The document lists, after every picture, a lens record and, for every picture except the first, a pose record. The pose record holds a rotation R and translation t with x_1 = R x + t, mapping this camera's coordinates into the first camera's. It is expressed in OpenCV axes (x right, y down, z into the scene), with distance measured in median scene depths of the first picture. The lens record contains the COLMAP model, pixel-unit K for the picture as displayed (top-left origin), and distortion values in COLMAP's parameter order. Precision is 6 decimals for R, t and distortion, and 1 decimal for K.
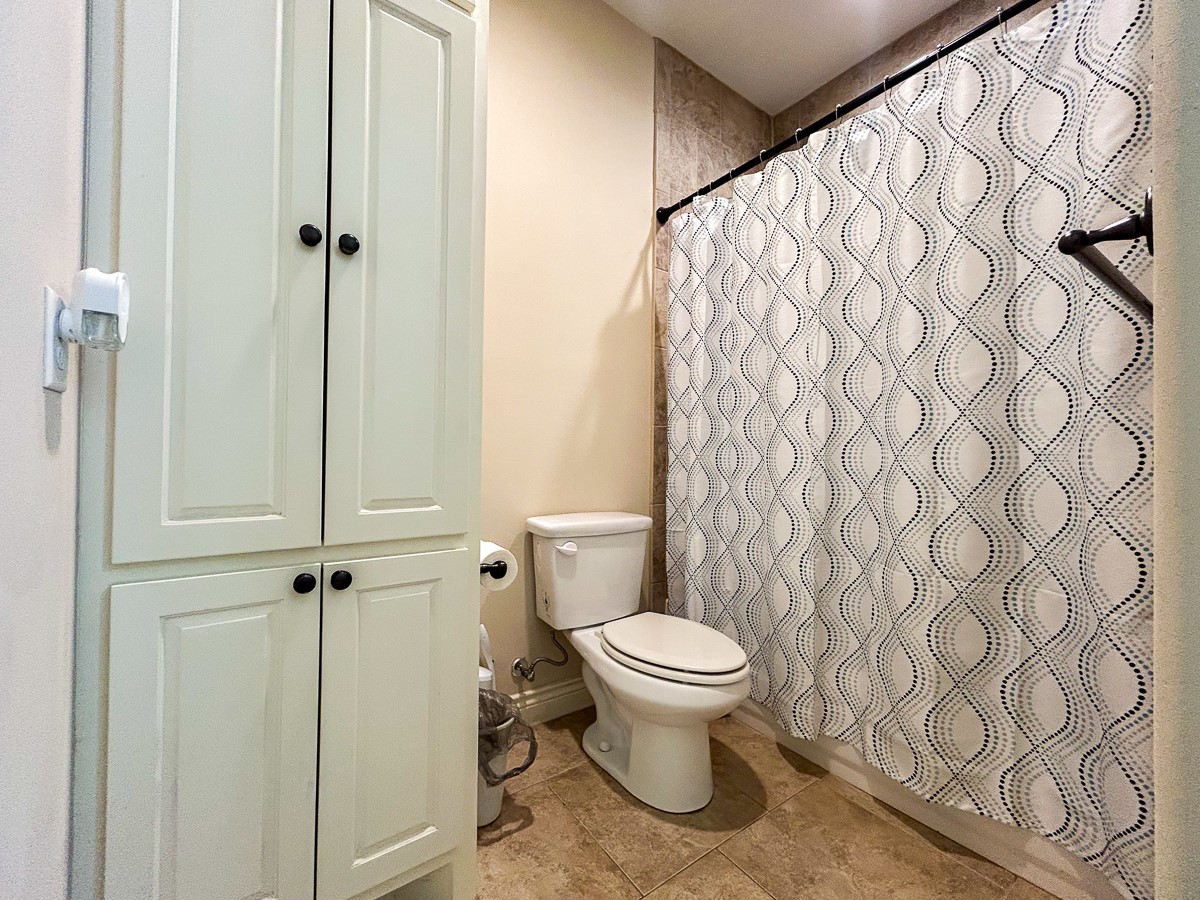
lens RADIAL K [[484.8, 0, 596.9], [0, 484.8, 448.9], [0, 0, 1]] dist [-0.001881, 0.001255]
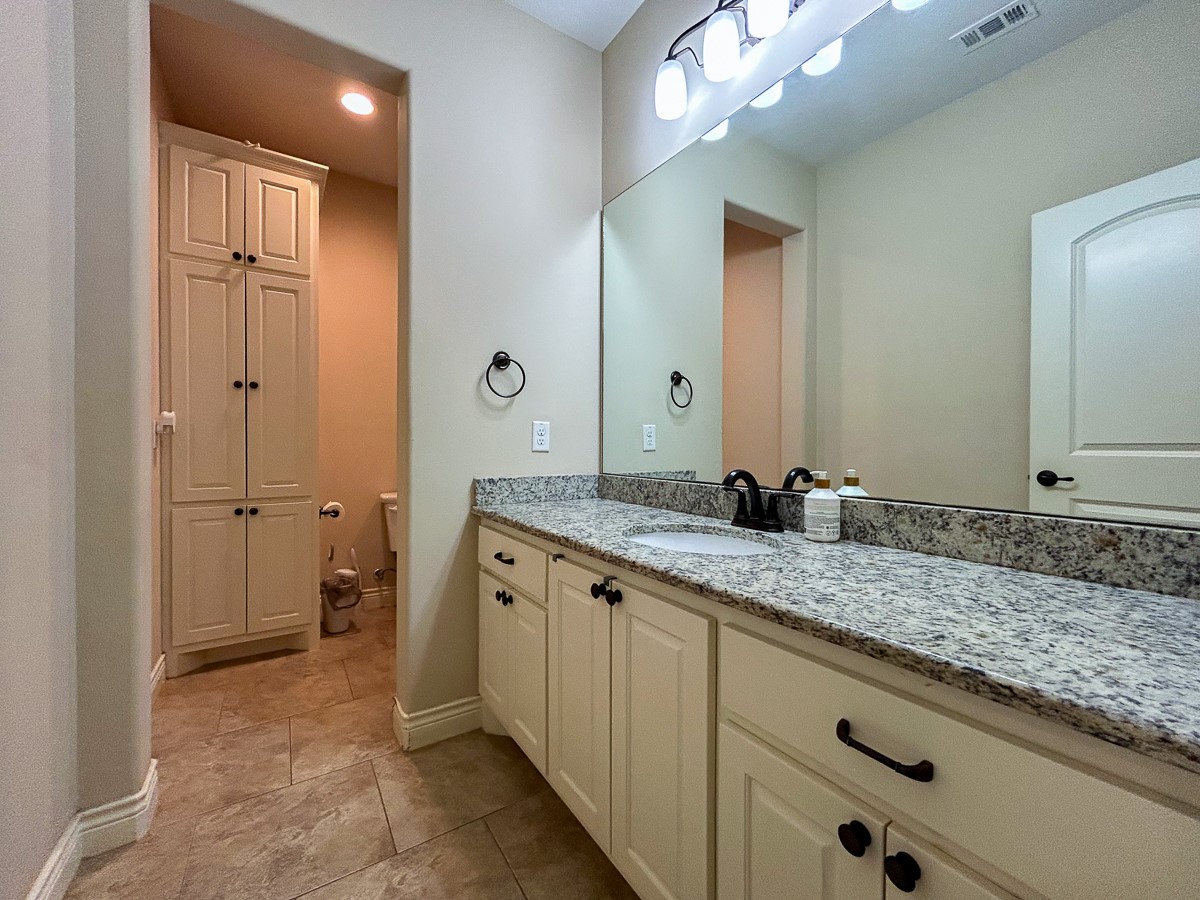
lens RADIAL K [[484.8, 0, 604.0], [0, 484.8, 450.2], [0, 0, 1]] dist [-0.001881, 0.001255]
pose [[0.999754, -0.013078, -0.017937, 1.501628], [0.013414, 0.999734, 0.018746, -0.094478], [0.017687, -0.018982, 0.999663, -1.683953]]
